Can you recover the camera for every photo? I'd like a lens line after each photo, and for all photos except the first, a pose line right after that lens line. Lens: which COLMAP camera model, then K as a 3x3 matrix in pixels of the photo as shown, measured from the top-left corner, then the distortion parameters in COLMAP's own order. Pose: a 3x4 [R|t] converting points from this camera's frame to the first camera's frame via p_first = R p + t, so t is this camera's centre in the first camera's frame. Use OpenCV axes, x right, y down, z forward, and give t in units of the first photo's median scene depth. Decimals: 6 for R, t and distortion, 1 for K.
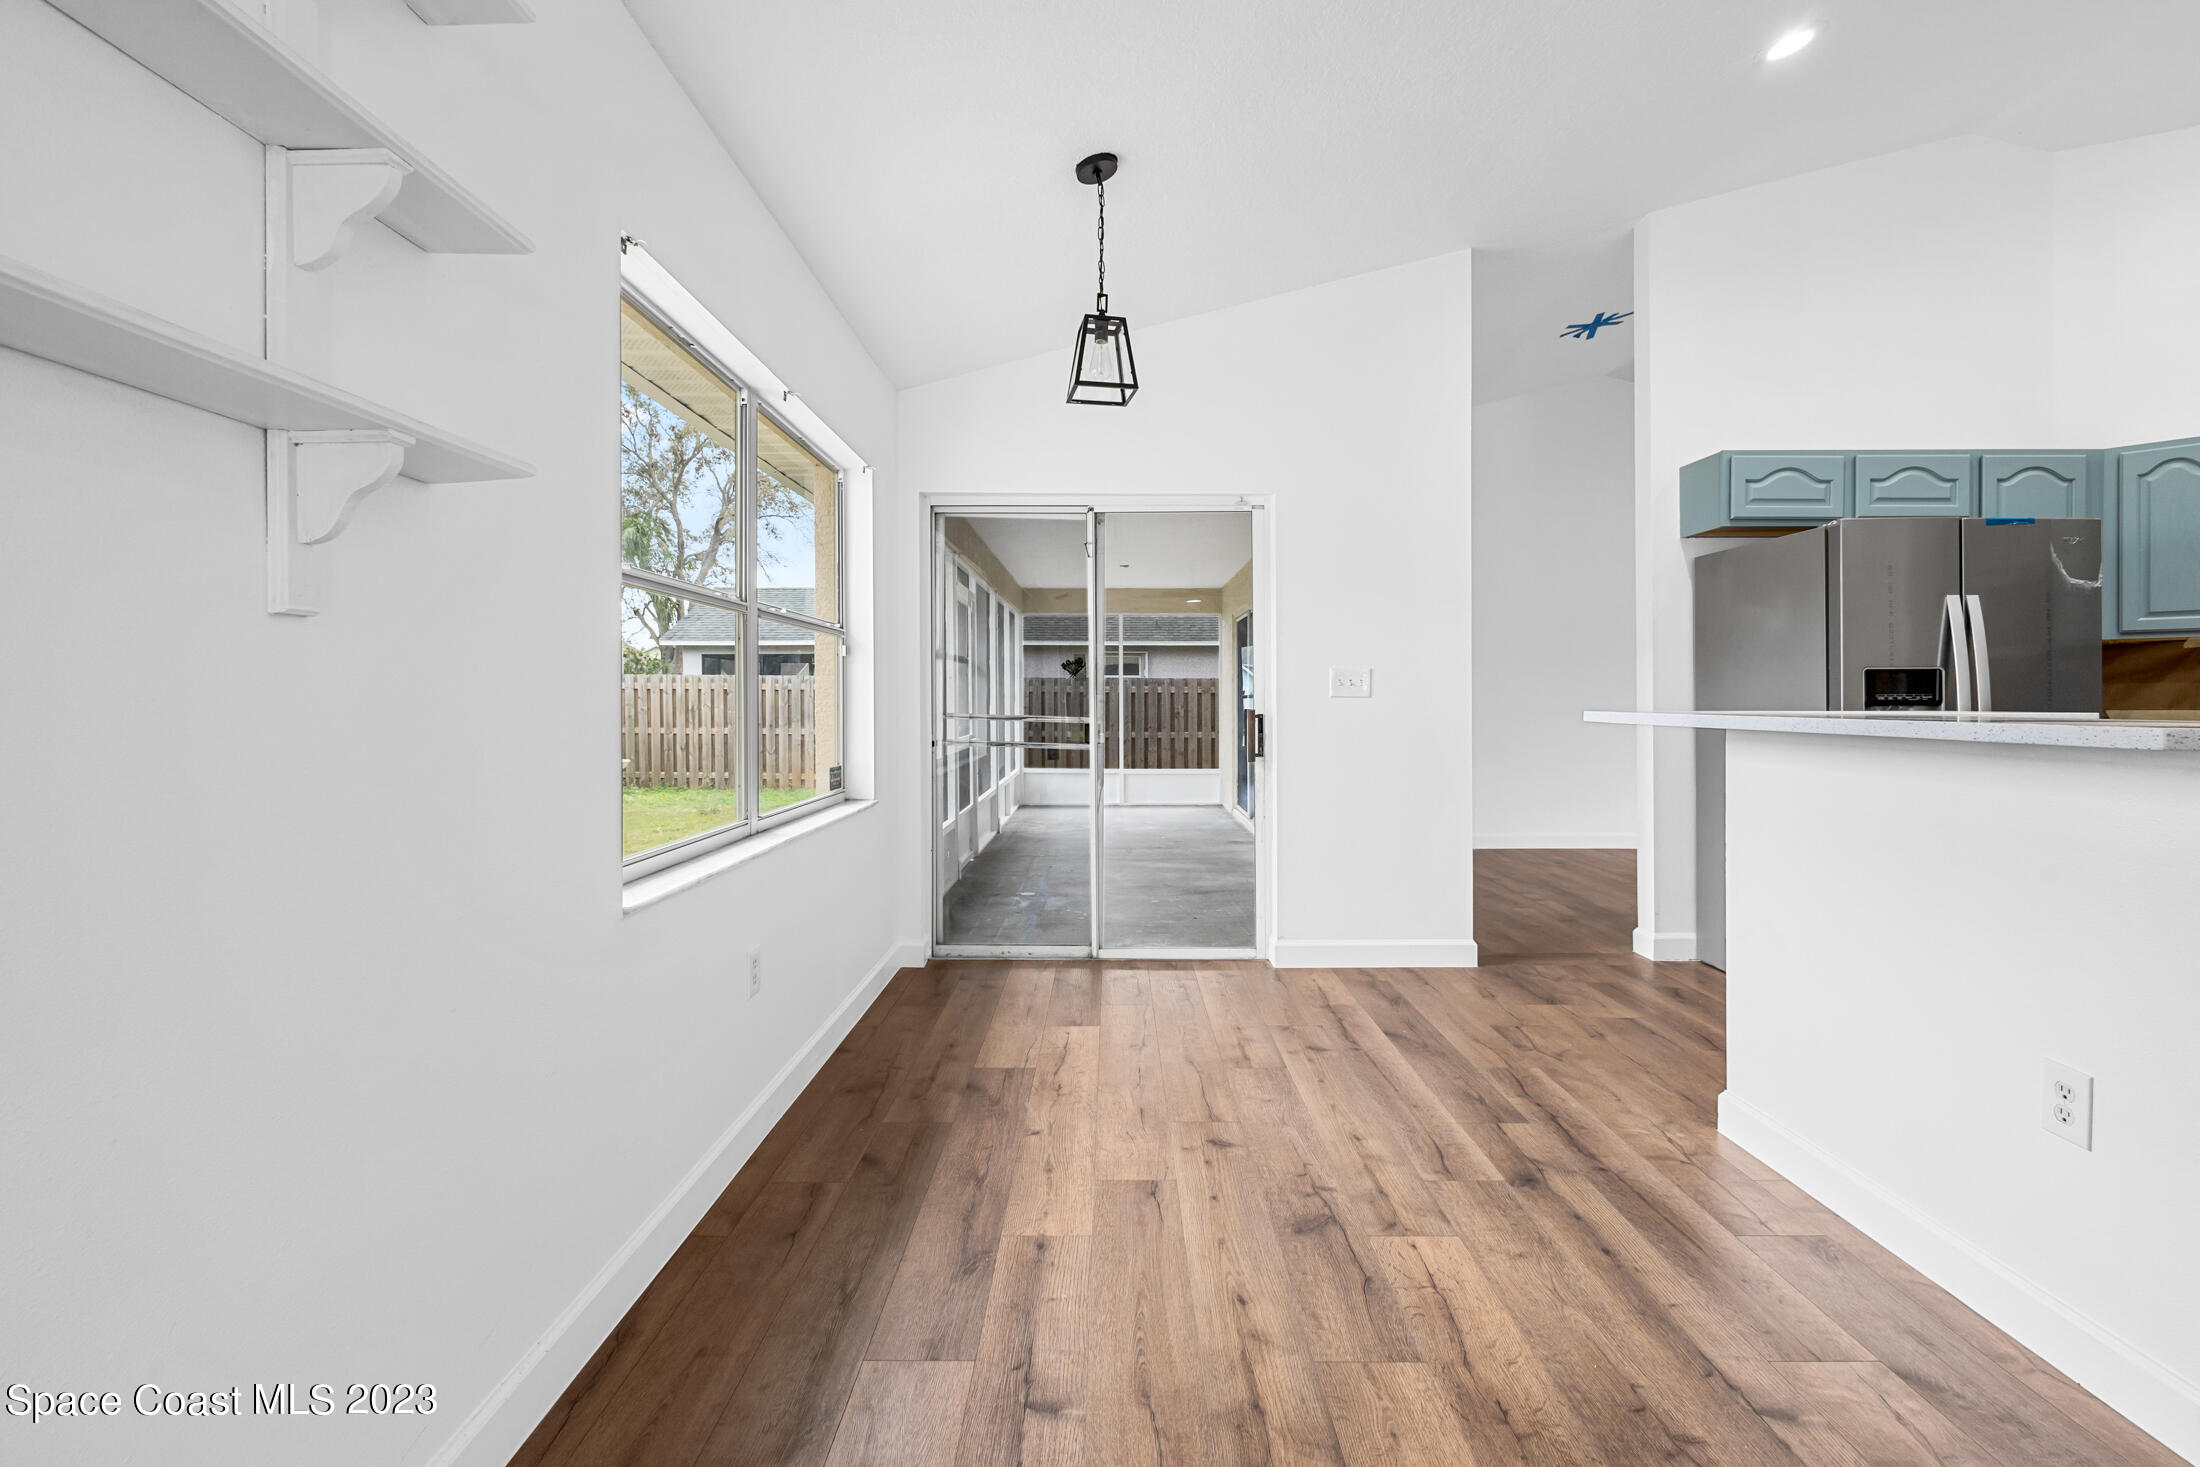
lens RADIAL K [[947.2, 0, 1110.0], [0, 947.2, 728.2], [0, 0, 1]] dist [-0.001433, 0.000783]
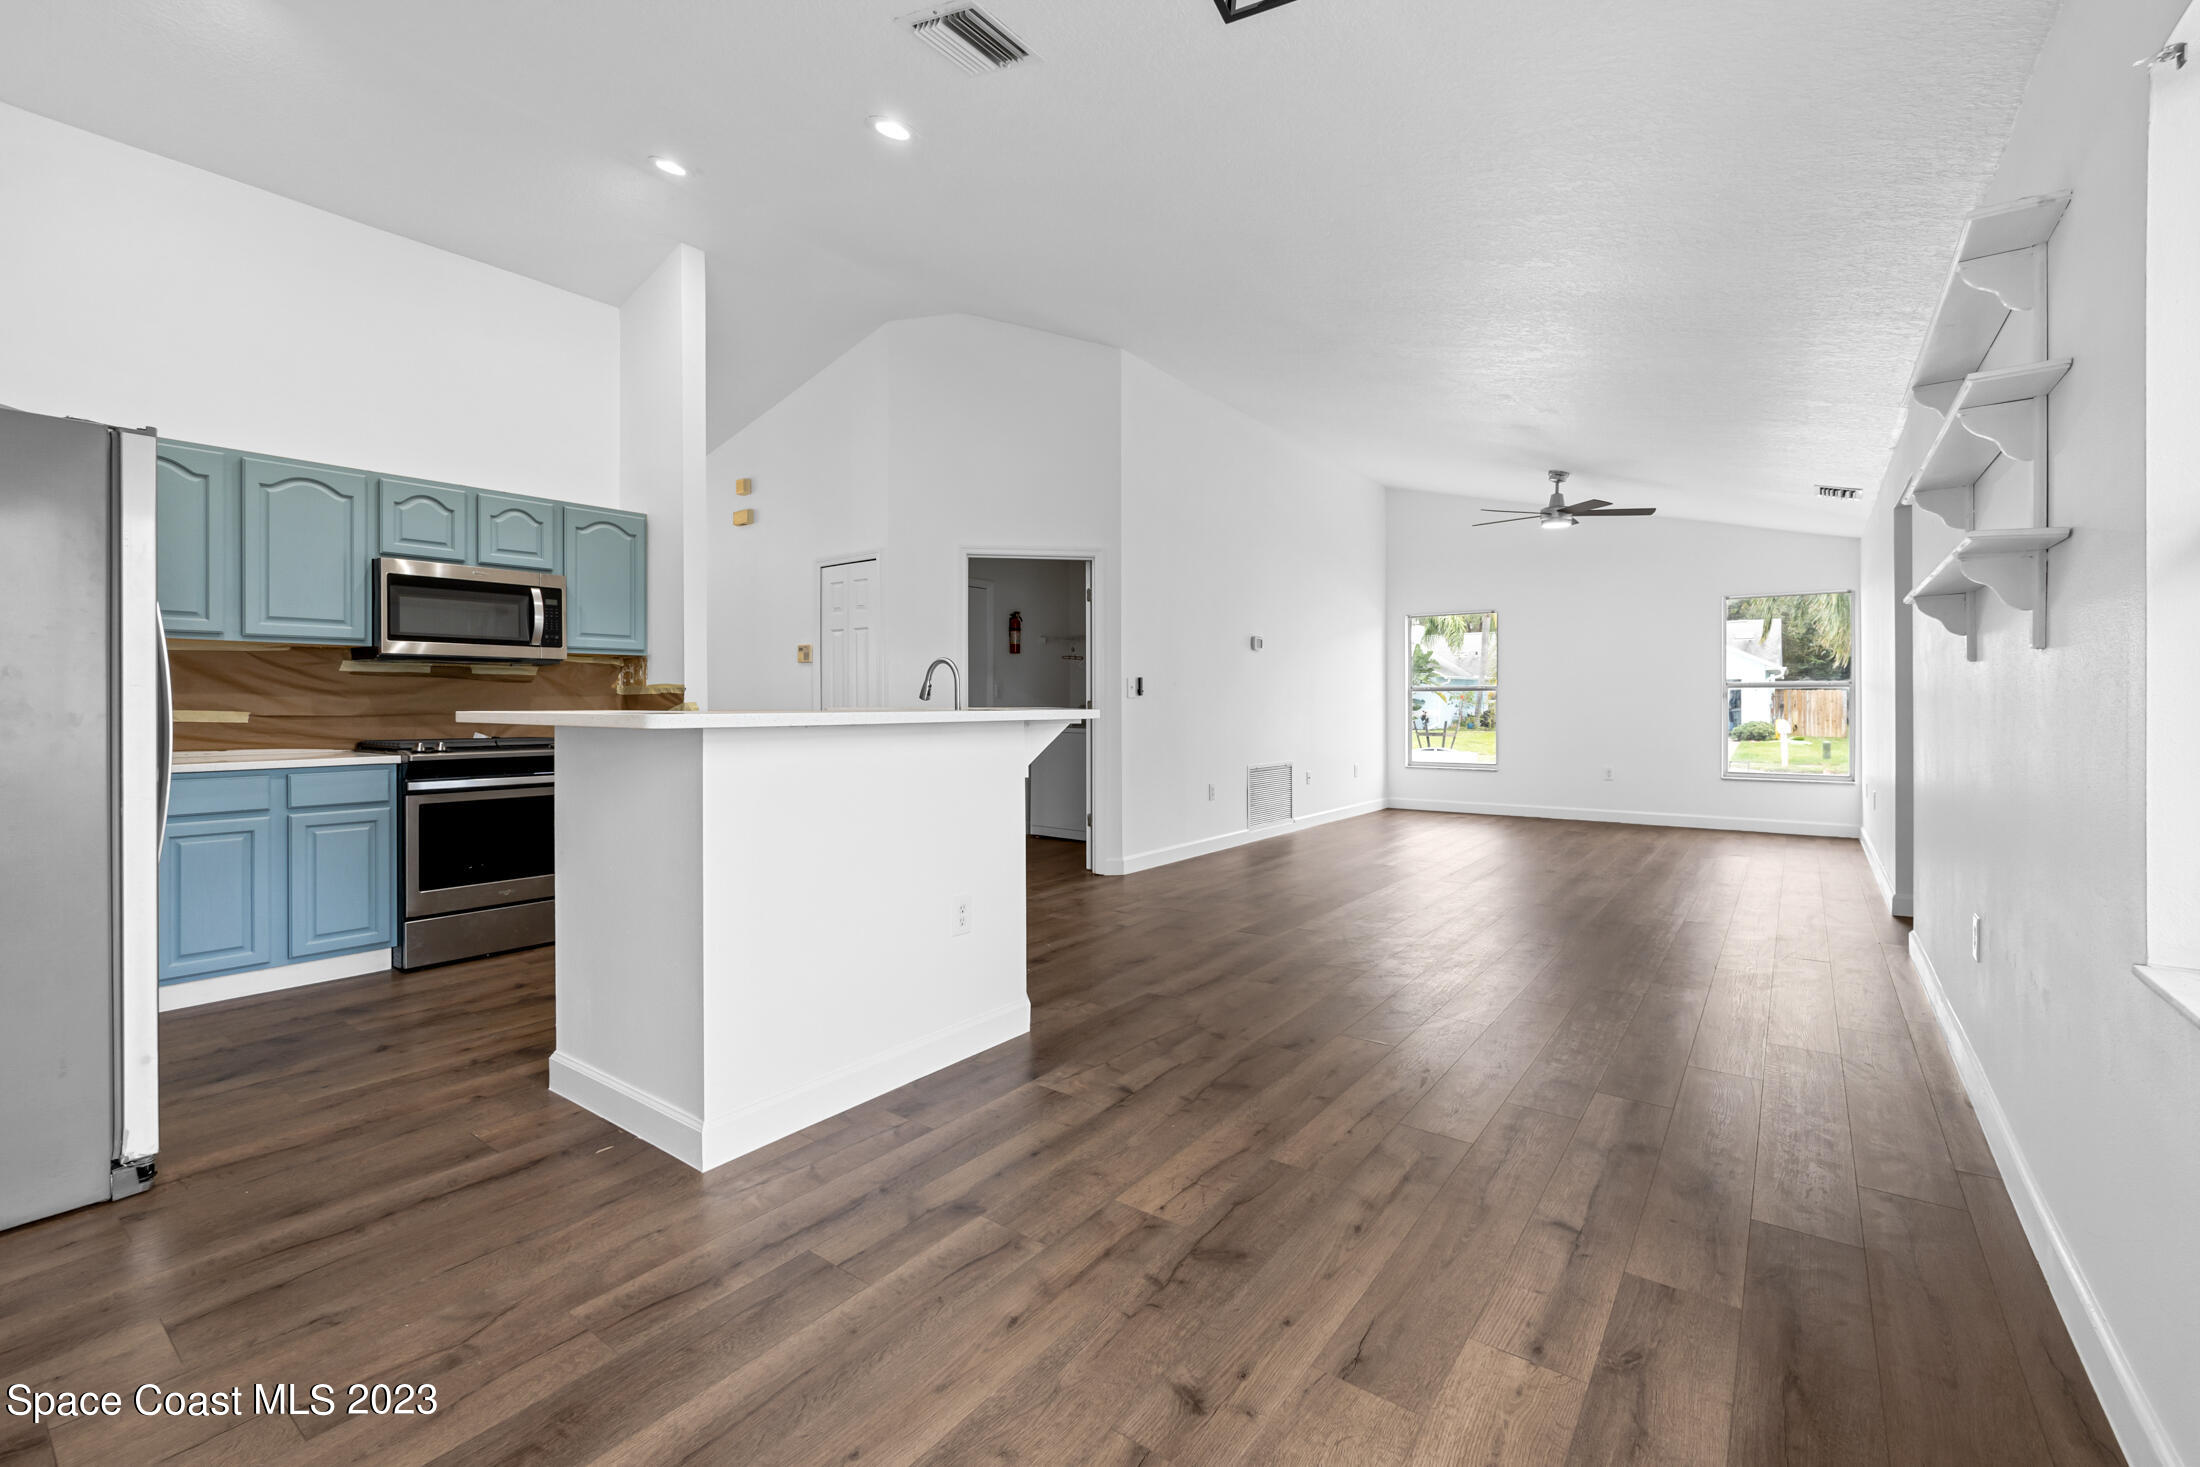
lens RADIAL K [[947.2, 0, 1058.9], [0, 947.2, 703.0], [0, 0, 1]] dist [-0.001433, 0.000783]
pose [[-0.784882, 0.001333, 0.619643, -0.246858], [0.020543, 0.999504, 0.023870, -0.059138], [-0.619304, 0.031465, -0.784520, 1.796160]]
